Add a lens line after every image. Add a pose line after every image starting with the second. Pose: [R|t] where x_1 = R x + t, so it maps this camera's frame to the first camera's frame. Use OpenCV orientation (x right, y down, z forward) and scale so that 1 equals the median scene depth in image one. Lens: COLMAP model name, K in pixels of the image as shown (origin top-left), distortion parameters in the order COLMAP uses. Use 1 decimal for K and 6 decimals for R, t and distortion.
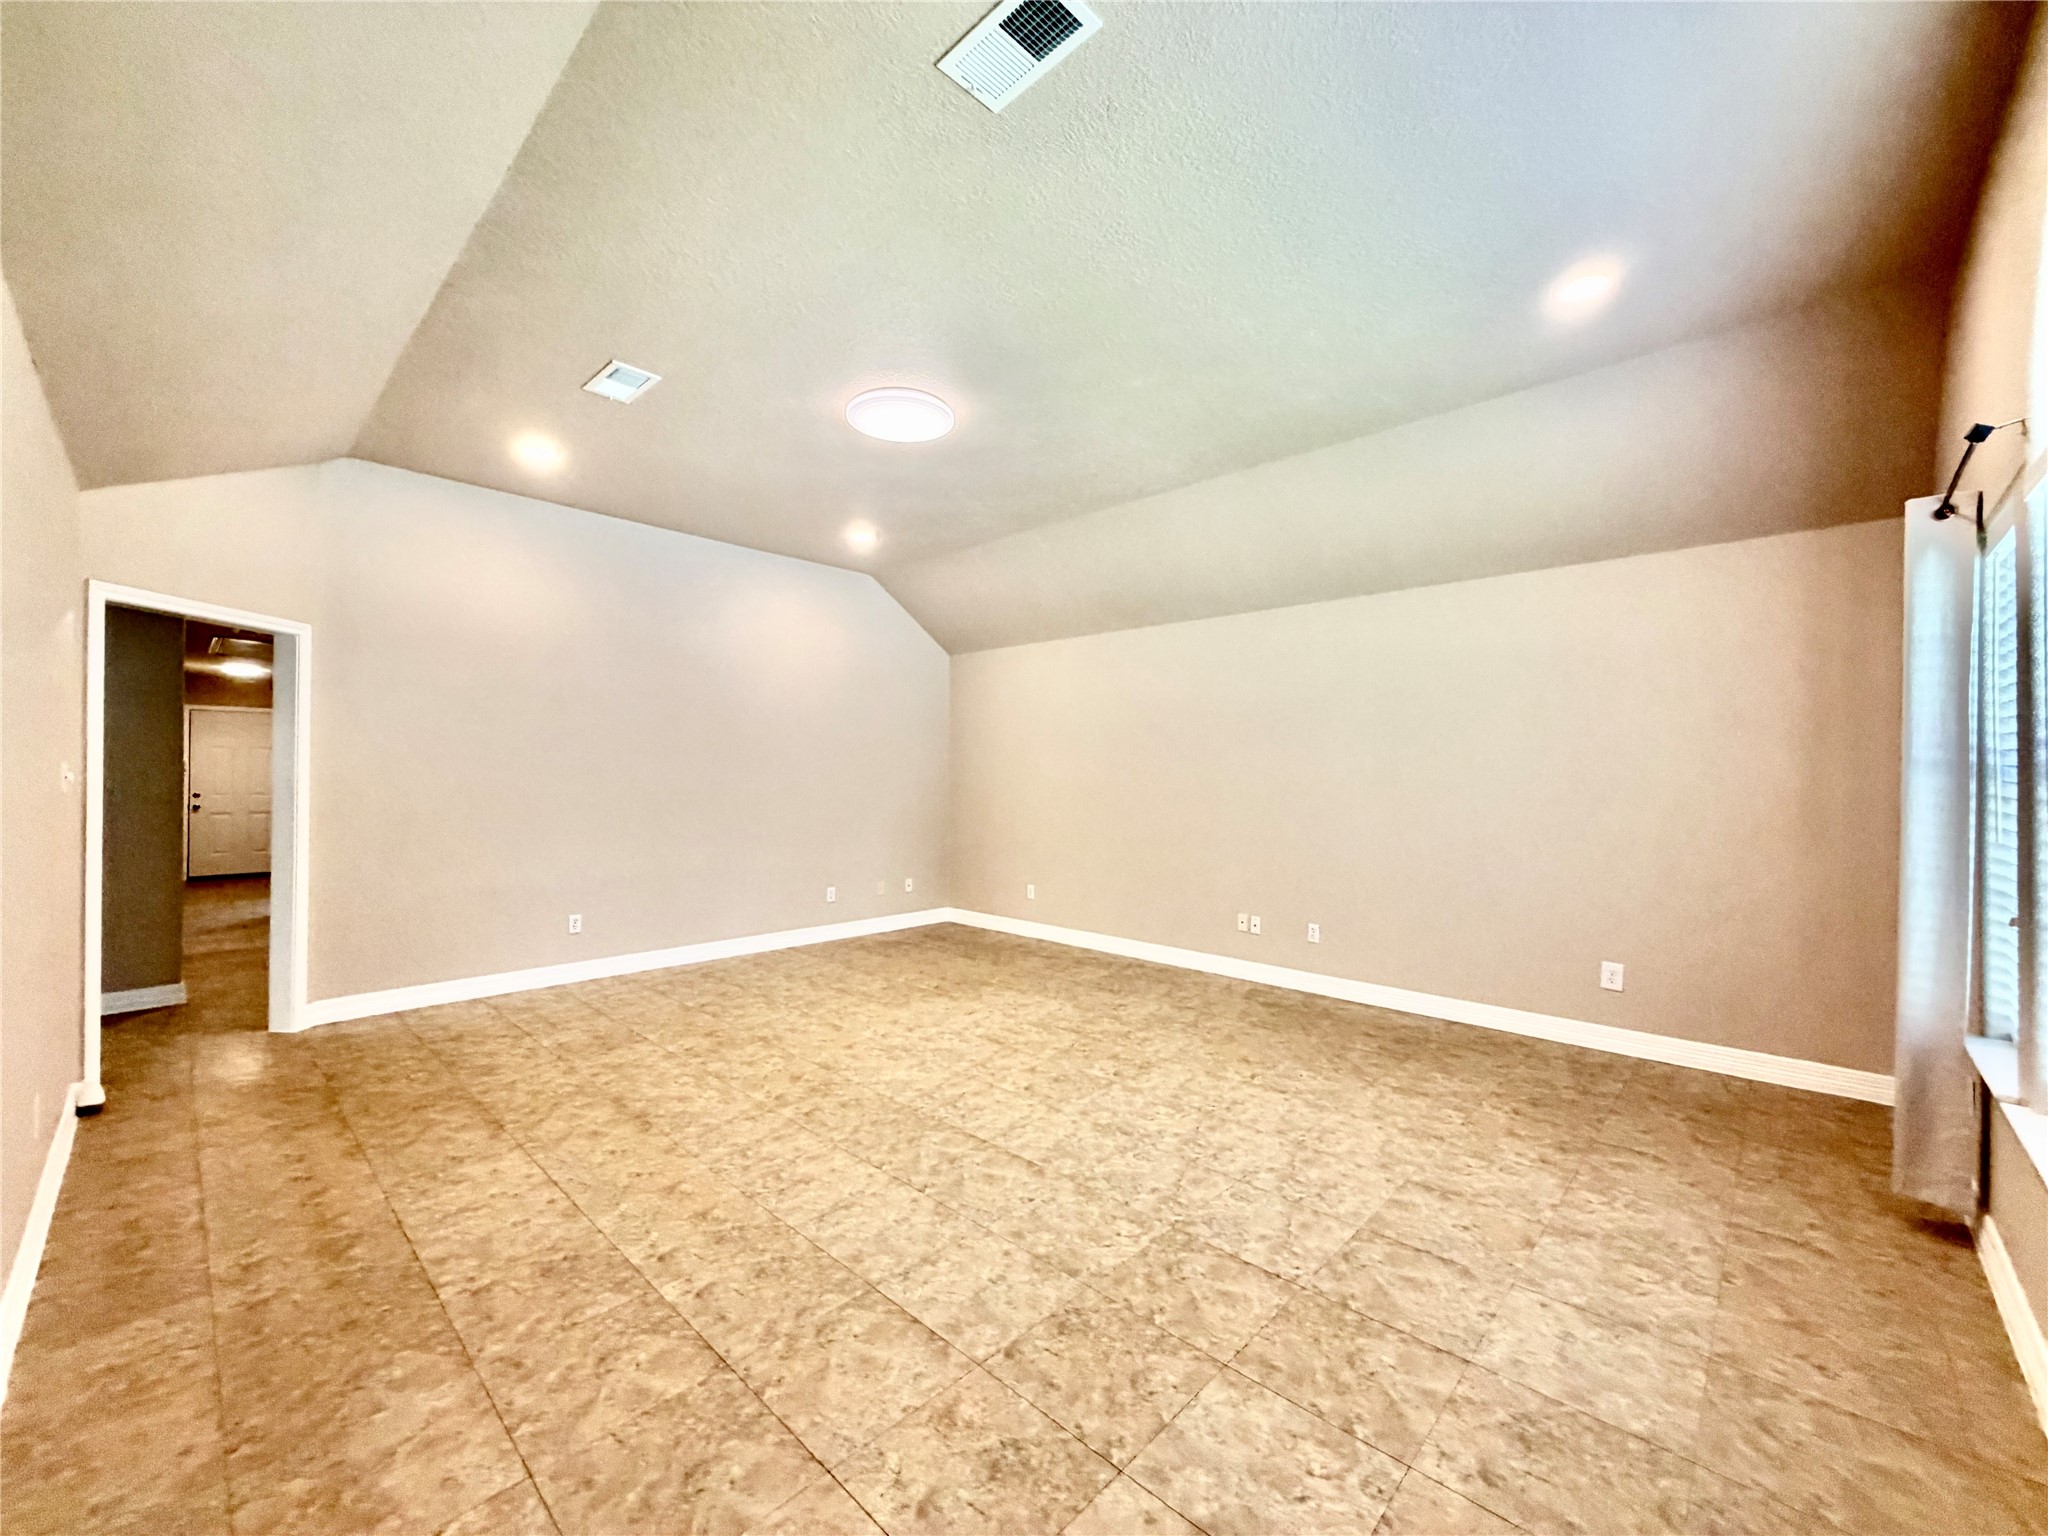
lens RADIAL K [[816.6, 0, 1015.6], [0, 816.6, 774.4], [0, 0, 1]] dist [0.001364, -0.000018]
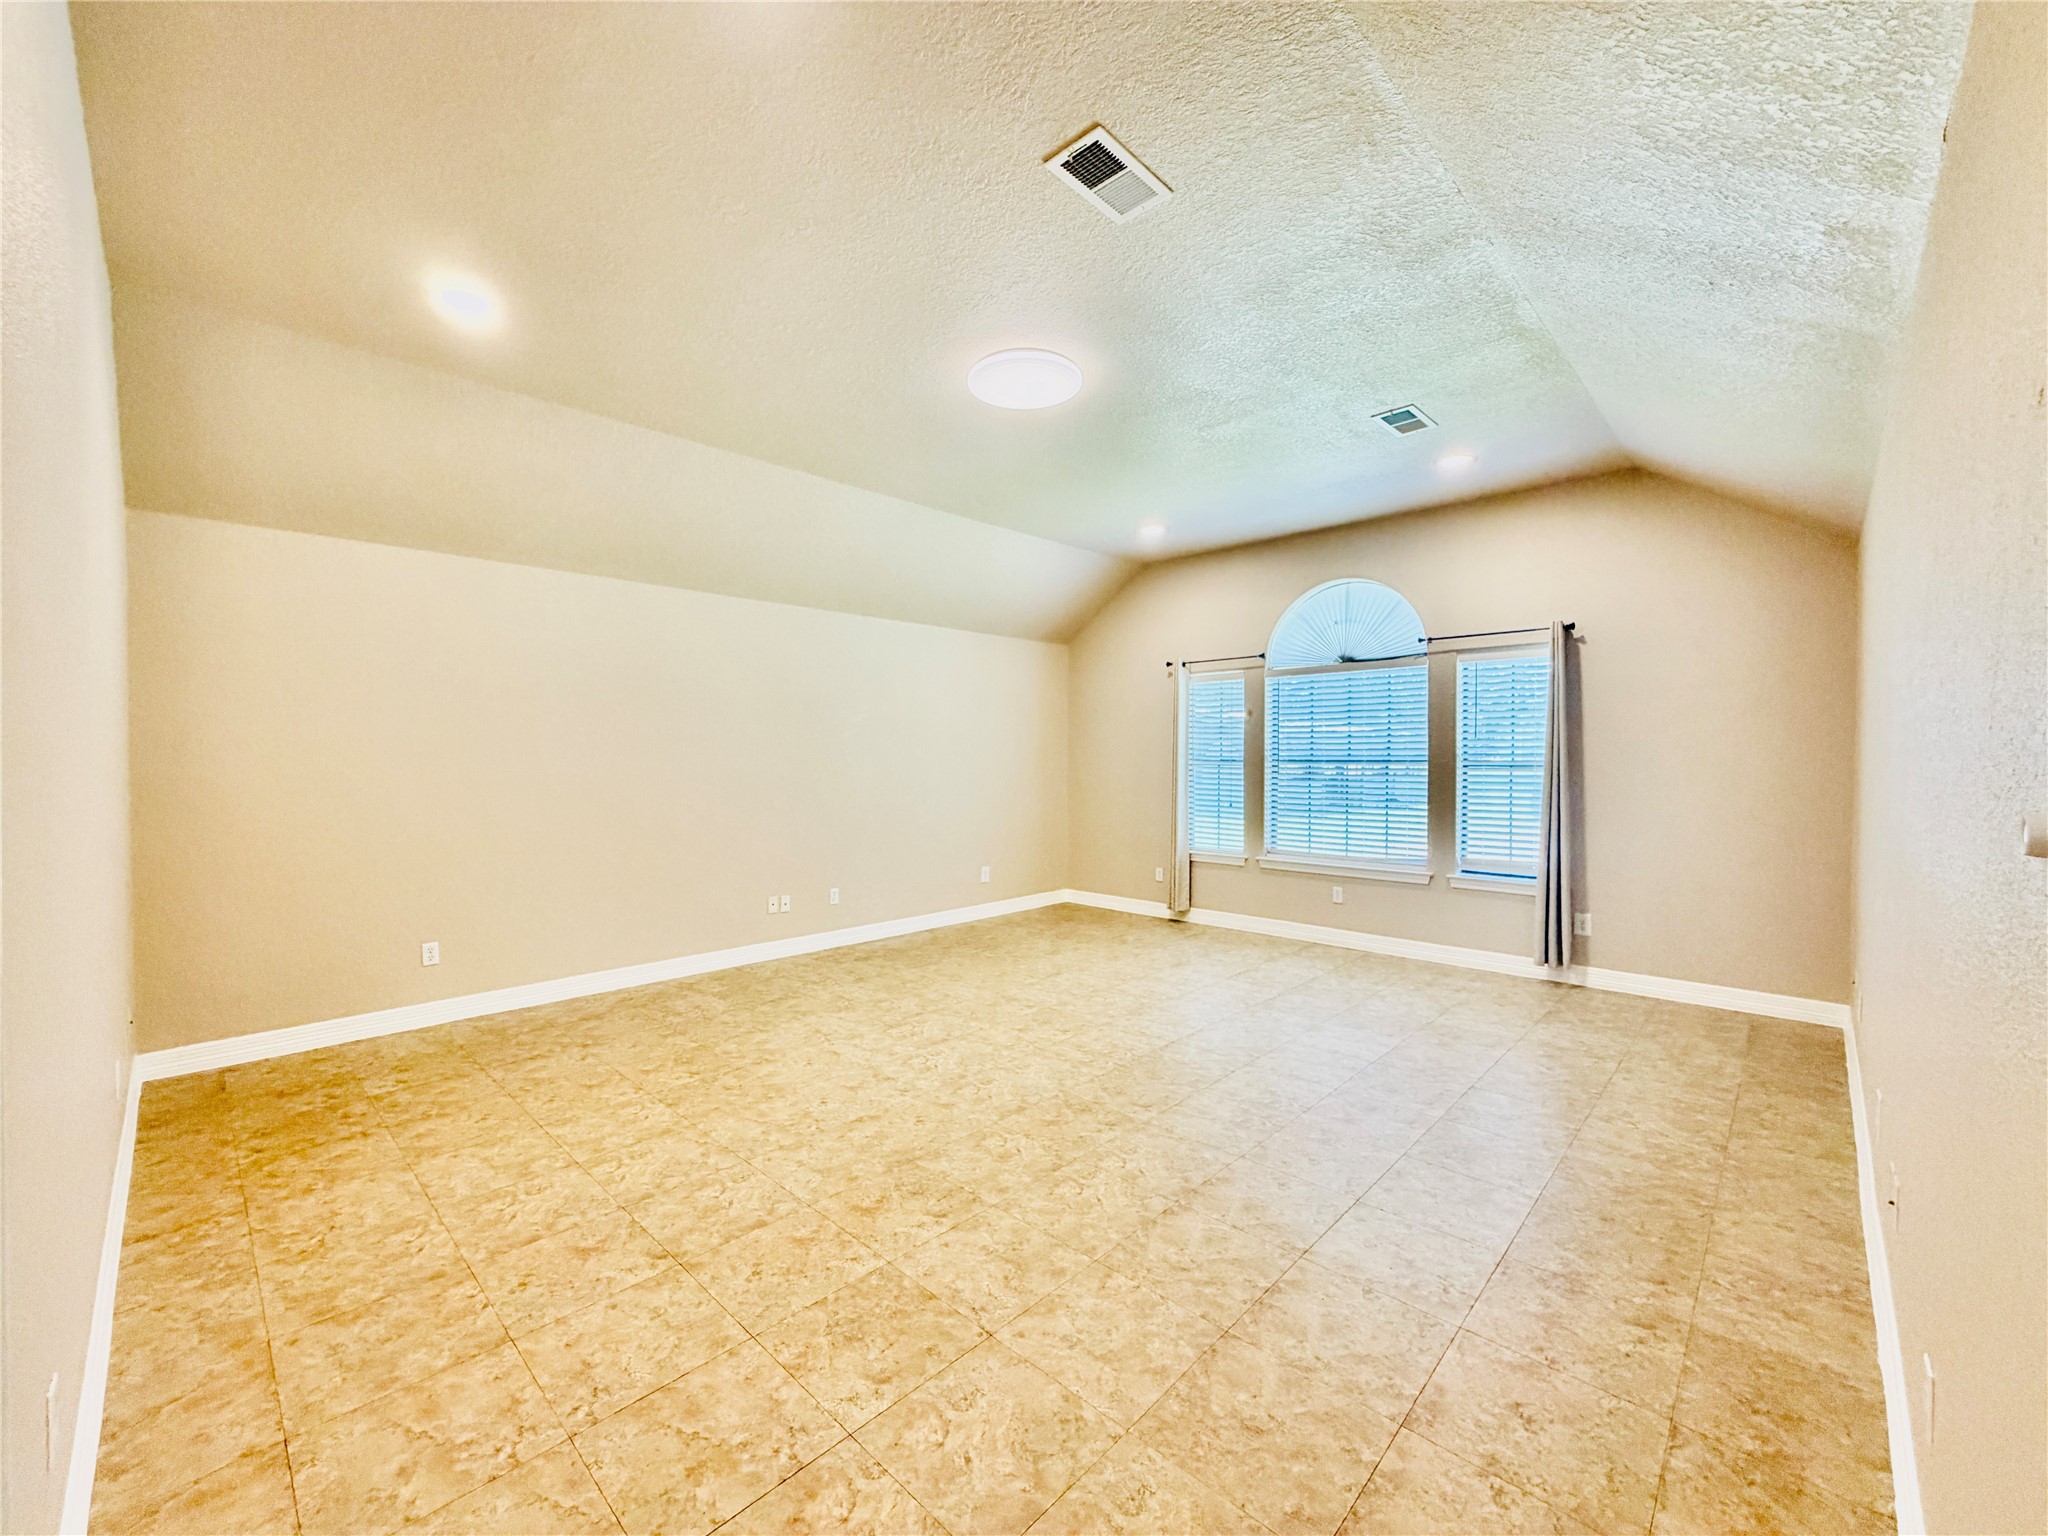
lens RADIAL K [[816.6, 0, 1021.7], [0, 816.6, 768.2], [0, 0, 1]] dist [0.001364, -0.000018]
pose [[-0.001992, -0.020767, 0.999782, -1.091060], [0.000075, 0.999784, 0.020767, -0.016220], [-0.999998, 0.000116, -0.001990, 1.012291]]
